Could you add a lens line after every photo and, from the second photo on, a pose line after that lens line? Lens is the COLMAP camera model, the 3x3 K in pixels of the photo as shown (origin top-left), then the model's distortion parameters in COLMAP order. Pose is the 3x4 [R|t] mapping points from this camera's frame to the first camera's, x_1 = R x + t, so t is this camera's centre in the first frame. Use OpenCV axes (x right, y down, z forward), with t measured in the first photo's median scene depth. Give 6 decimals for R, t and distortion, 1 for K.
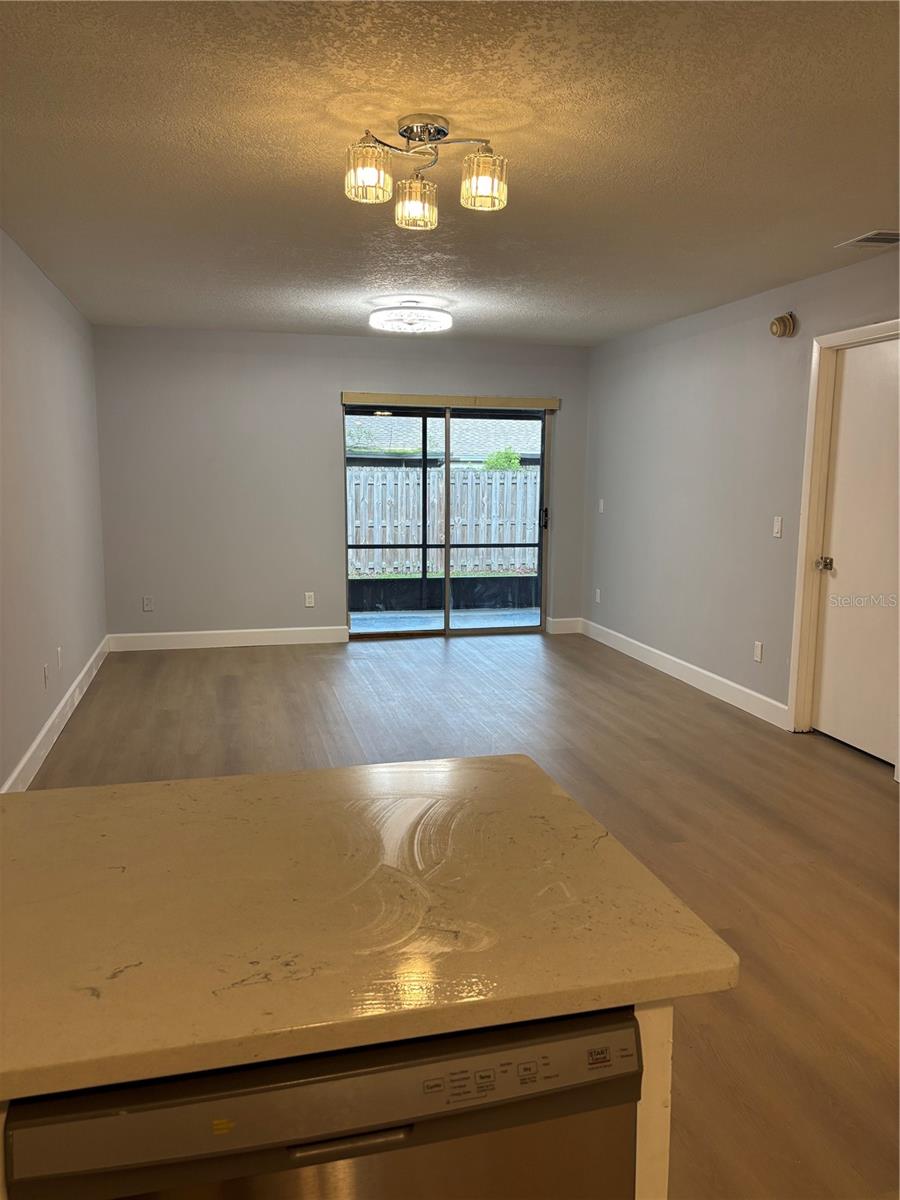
lens RADIAL K [[905.3, 0, 446.2], [0, 905.3, 594.3], [0, 0, 1]] dist [0.070991, -0.094237]
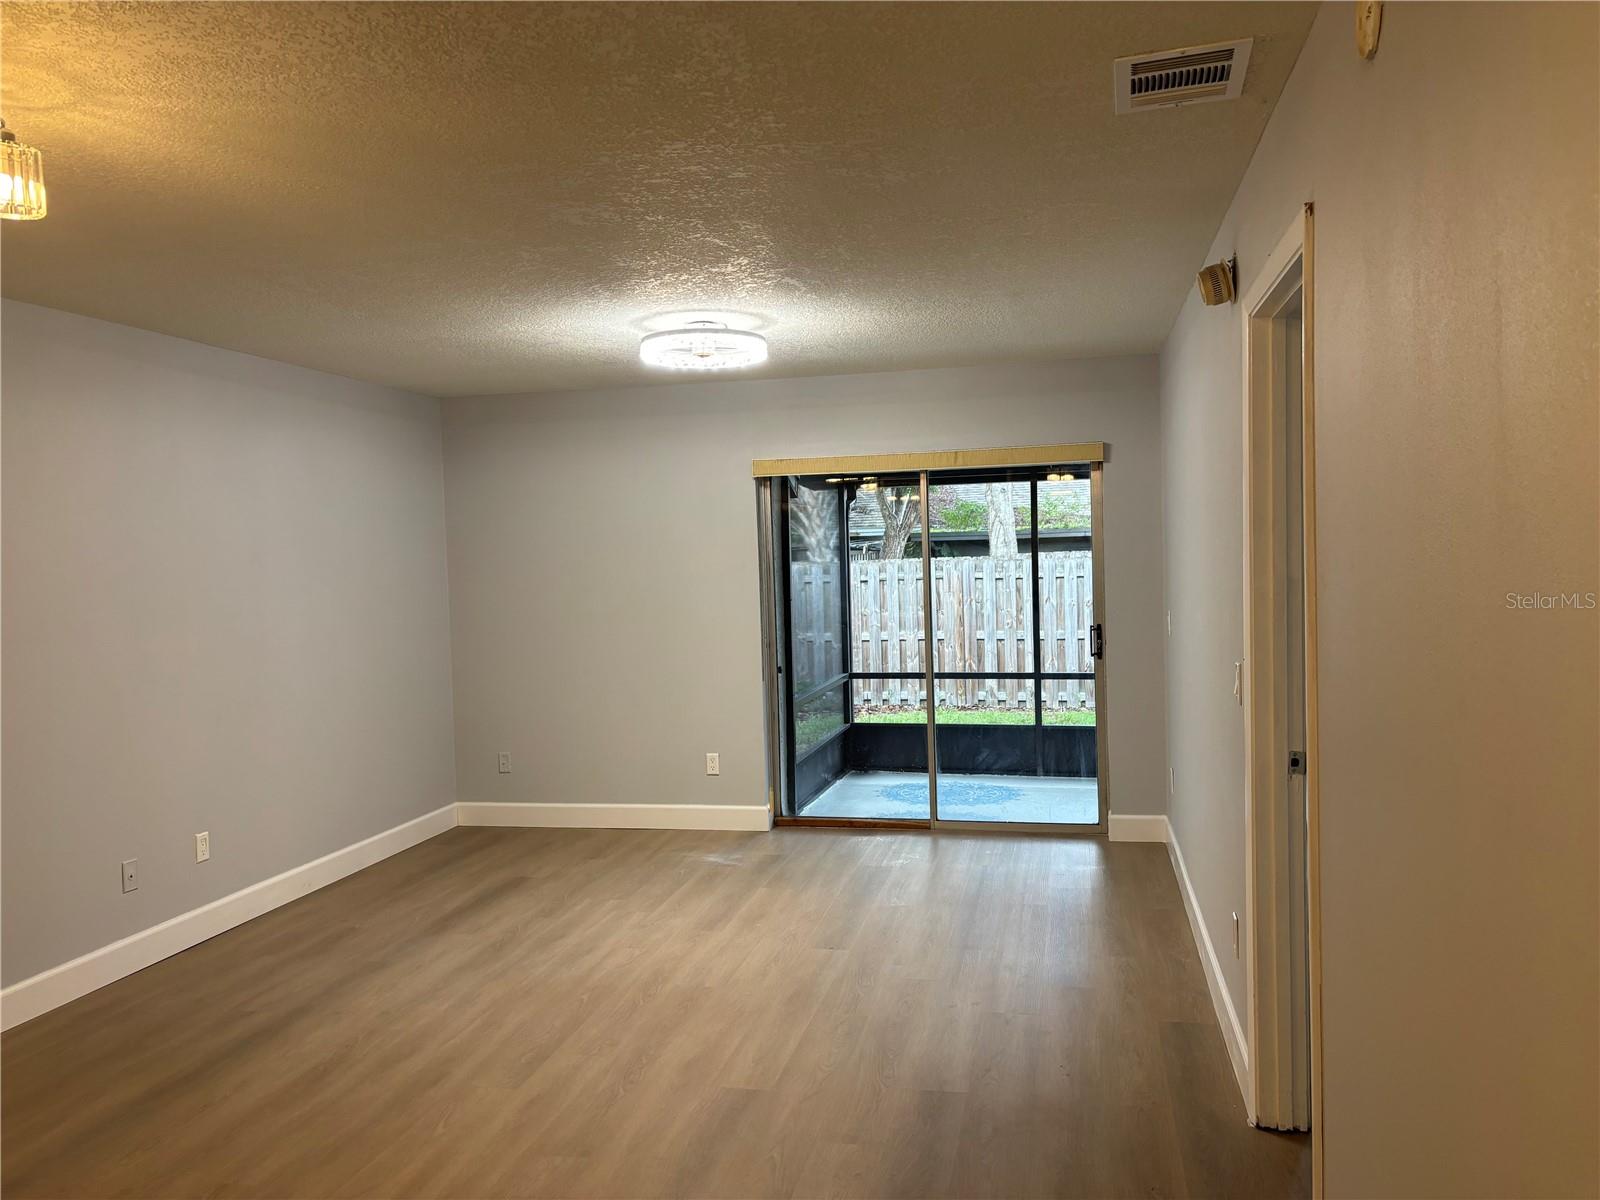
lens RADIAL K [[1207.1, 0, 800.0], [0, 1207.1, 600.0], [0, 0, 1]] dist [0.070991, -0.094237]
pose [[0.890699, -0.016067, -0.454309, 0.316664], [-0.027255, 0.995690, -0.088648, -0.037613], [0.453775, 0.091341, 0.886423, 0.217718]]
